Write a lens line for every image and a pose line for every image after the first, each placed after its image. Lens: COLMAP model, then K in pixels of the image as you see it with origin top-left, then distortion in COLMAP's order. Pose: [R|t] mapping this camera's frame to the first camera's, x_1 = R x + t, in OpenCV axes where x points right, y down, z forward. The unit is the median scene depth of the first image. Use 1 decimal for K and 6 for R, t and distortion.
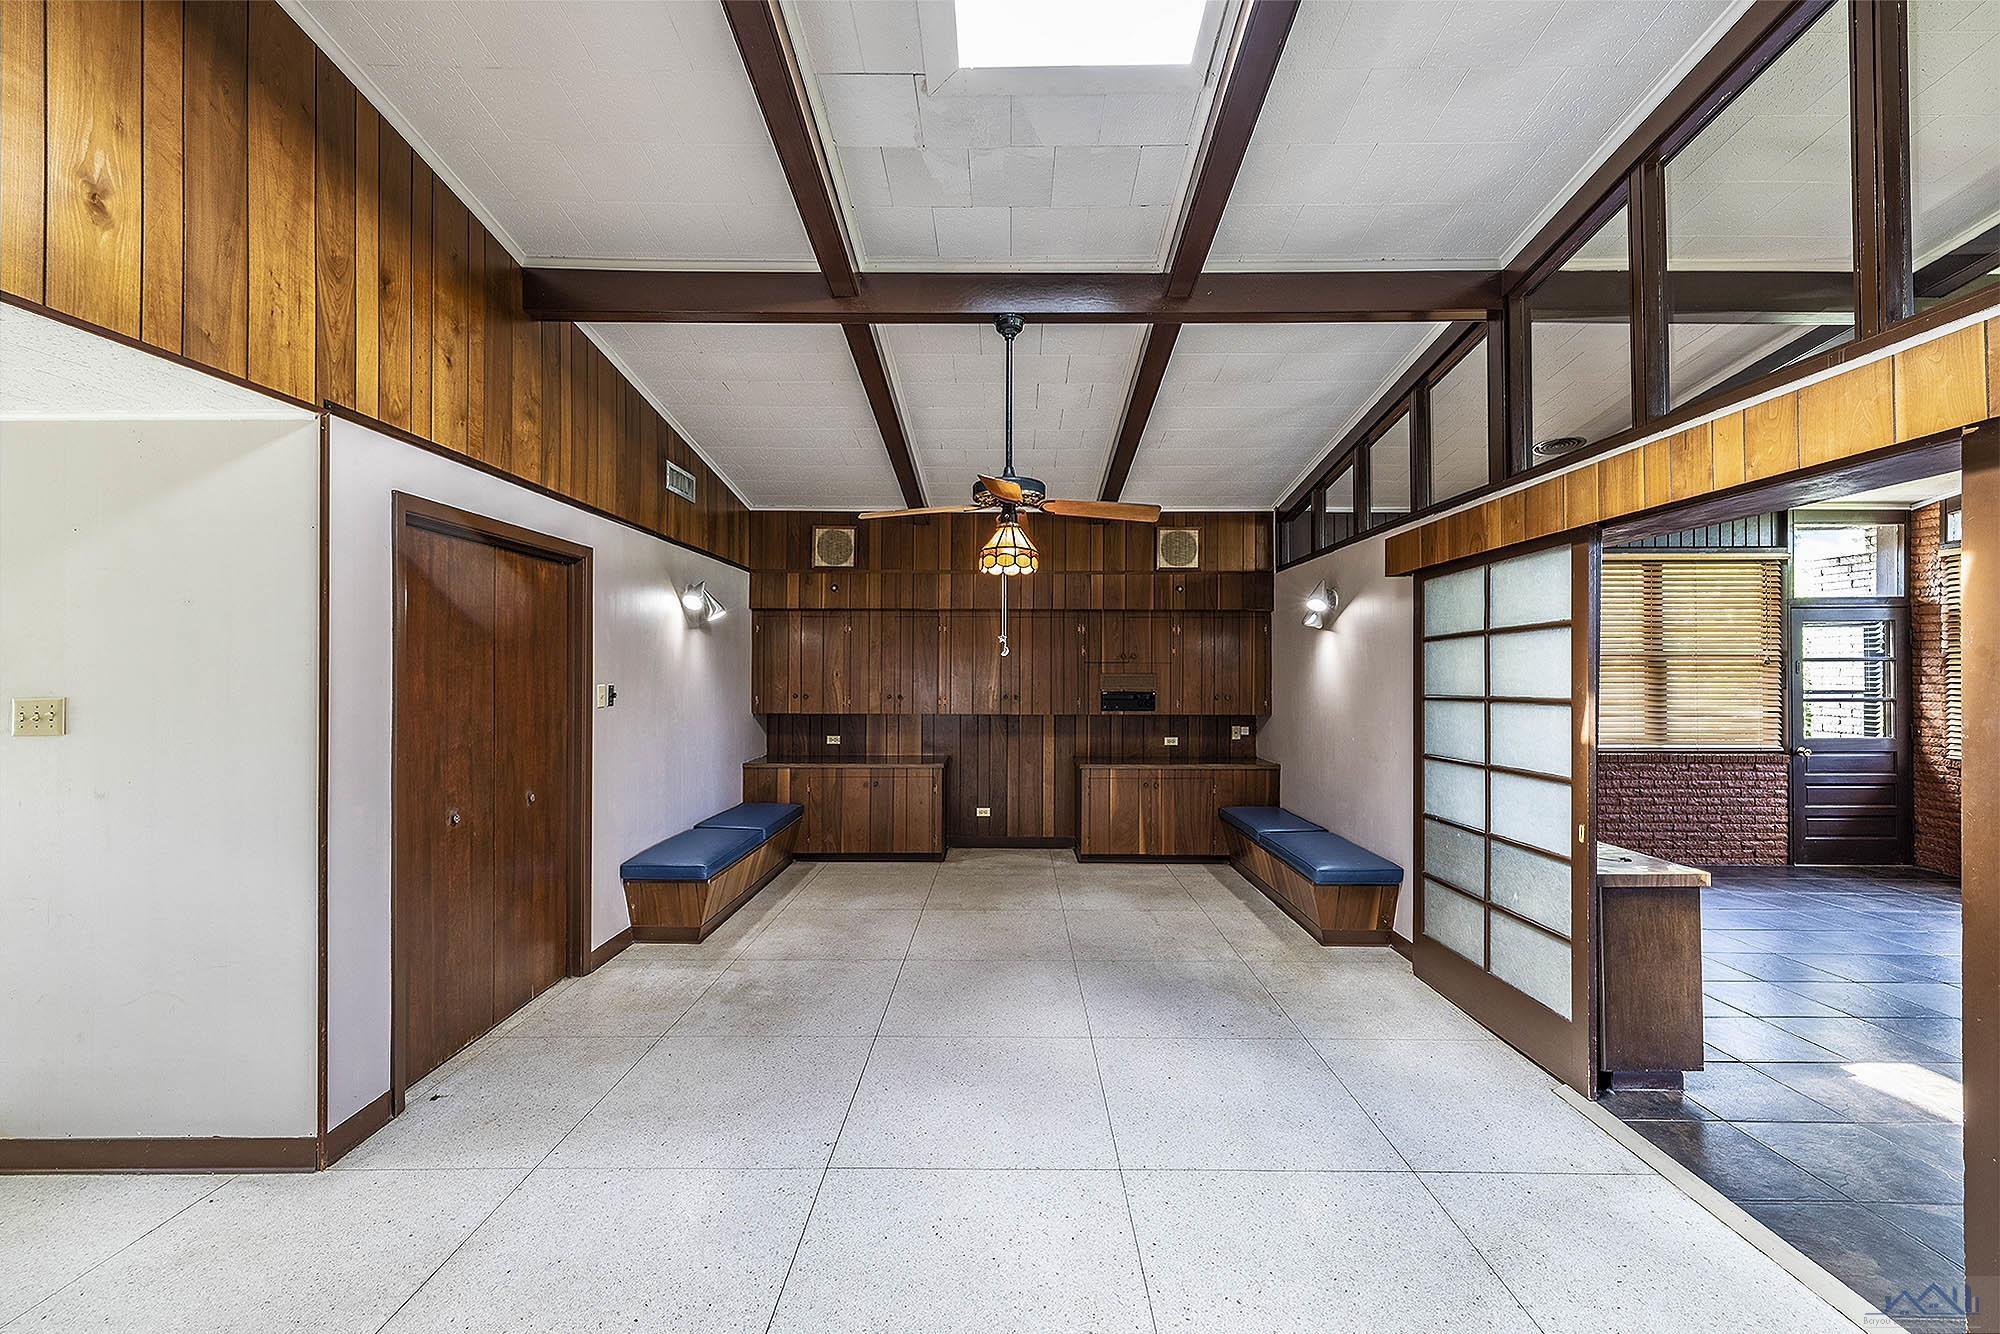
lens RADIAL K [[852.5, 0, 999.2], [0, 852.5, 660.8], [0, 0, 1]] dist [-0.000759, 0.000037]
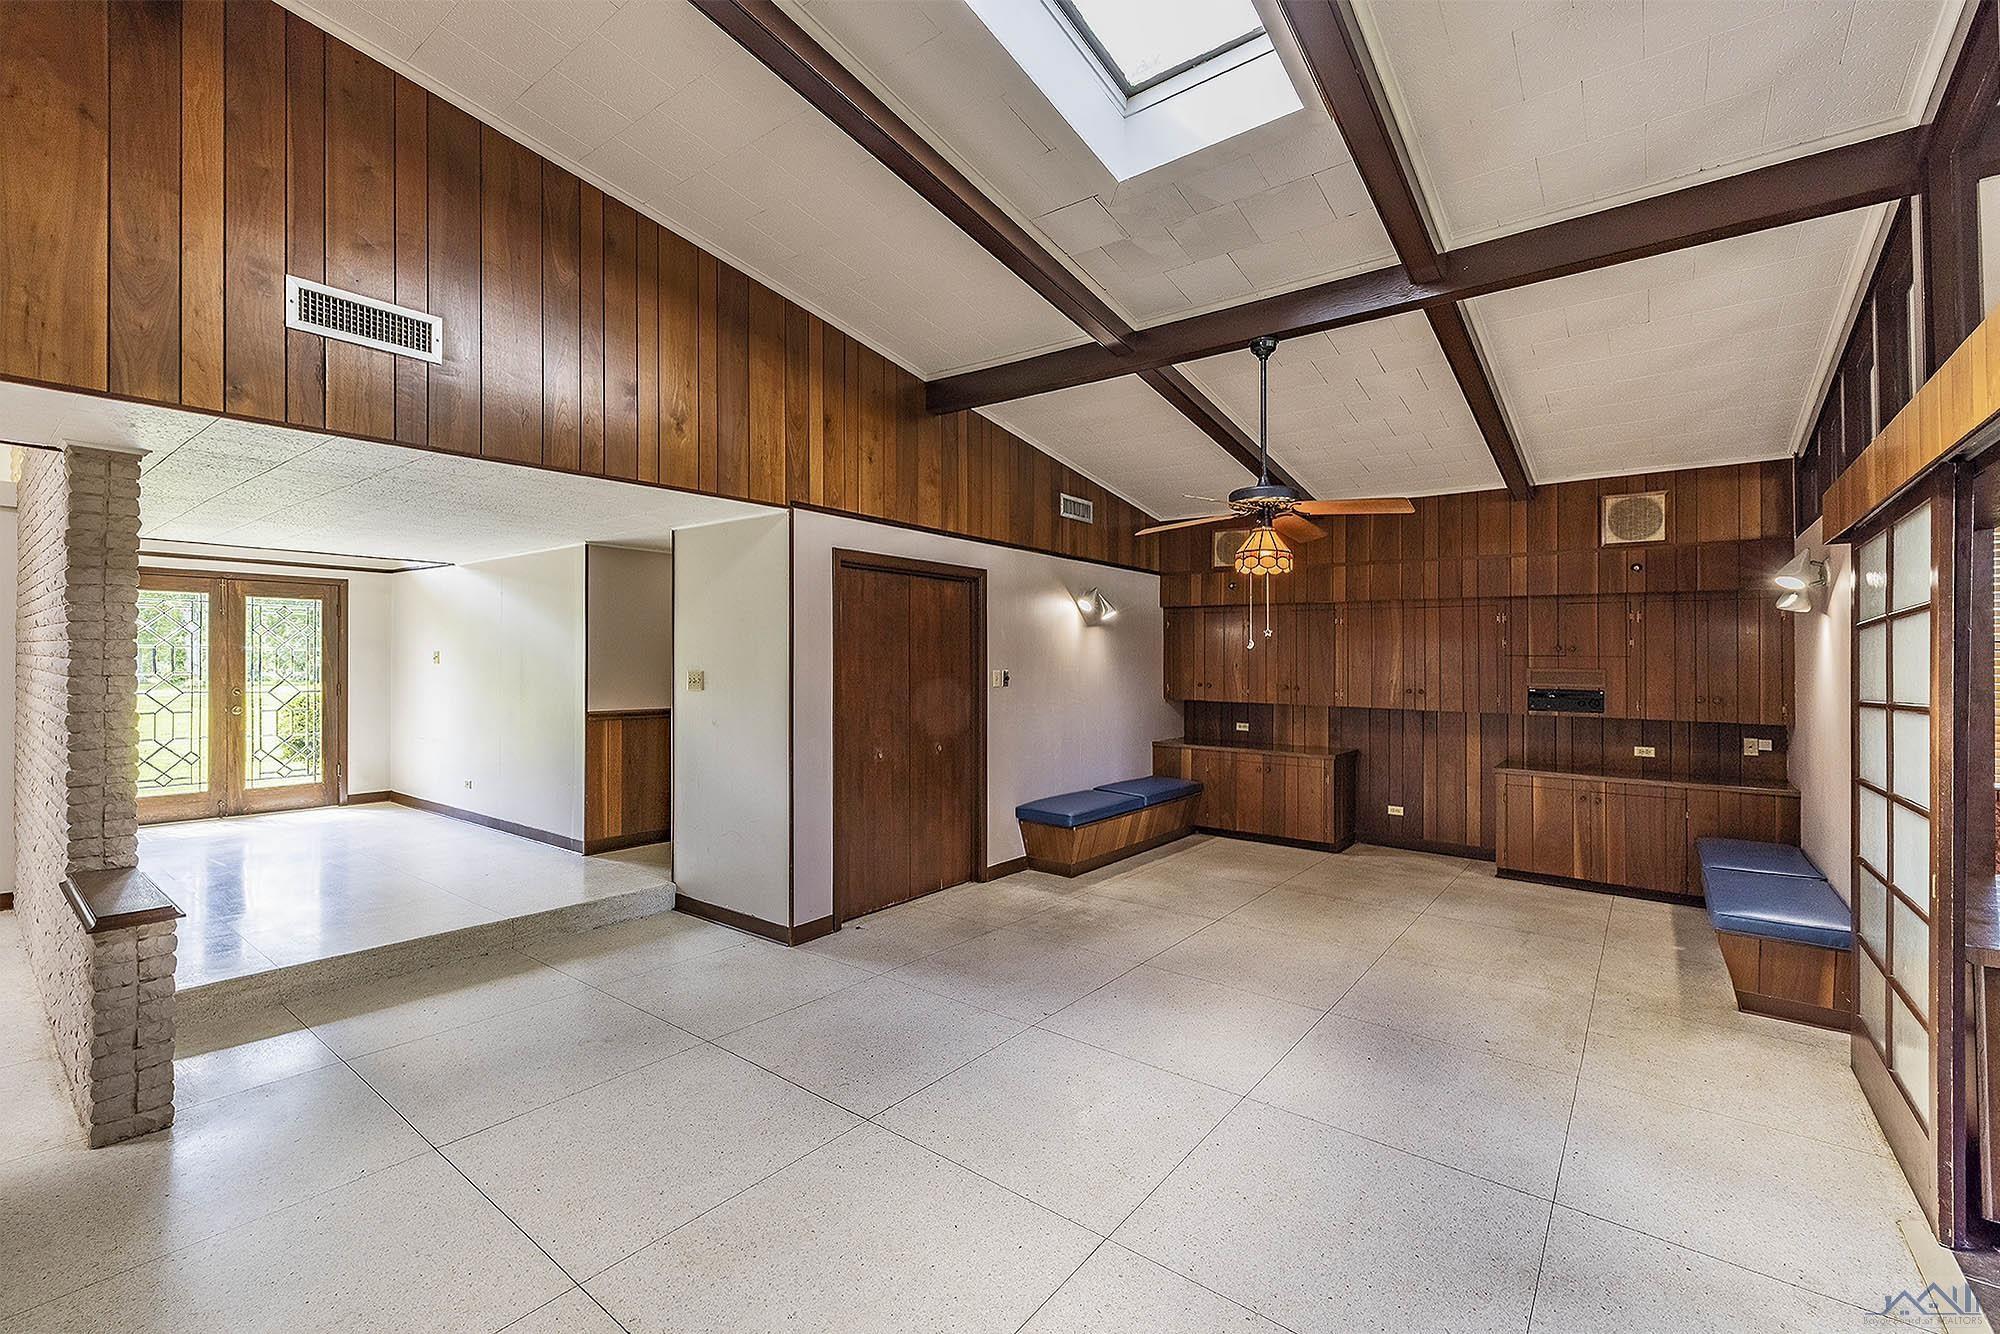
lens RADIAL K [[835.1, 0, 970.4], [0, 835.1, 658.1], [0, 0, 1]] dist [0.000885, 0.000288]
pose [[0.788677, 0.006323, -0.614775, 0.279087], [-0.002234, 0.999970, 0.007419, -0.000744], [0.614803, -0.004478, 0.788668, -0.057536]]
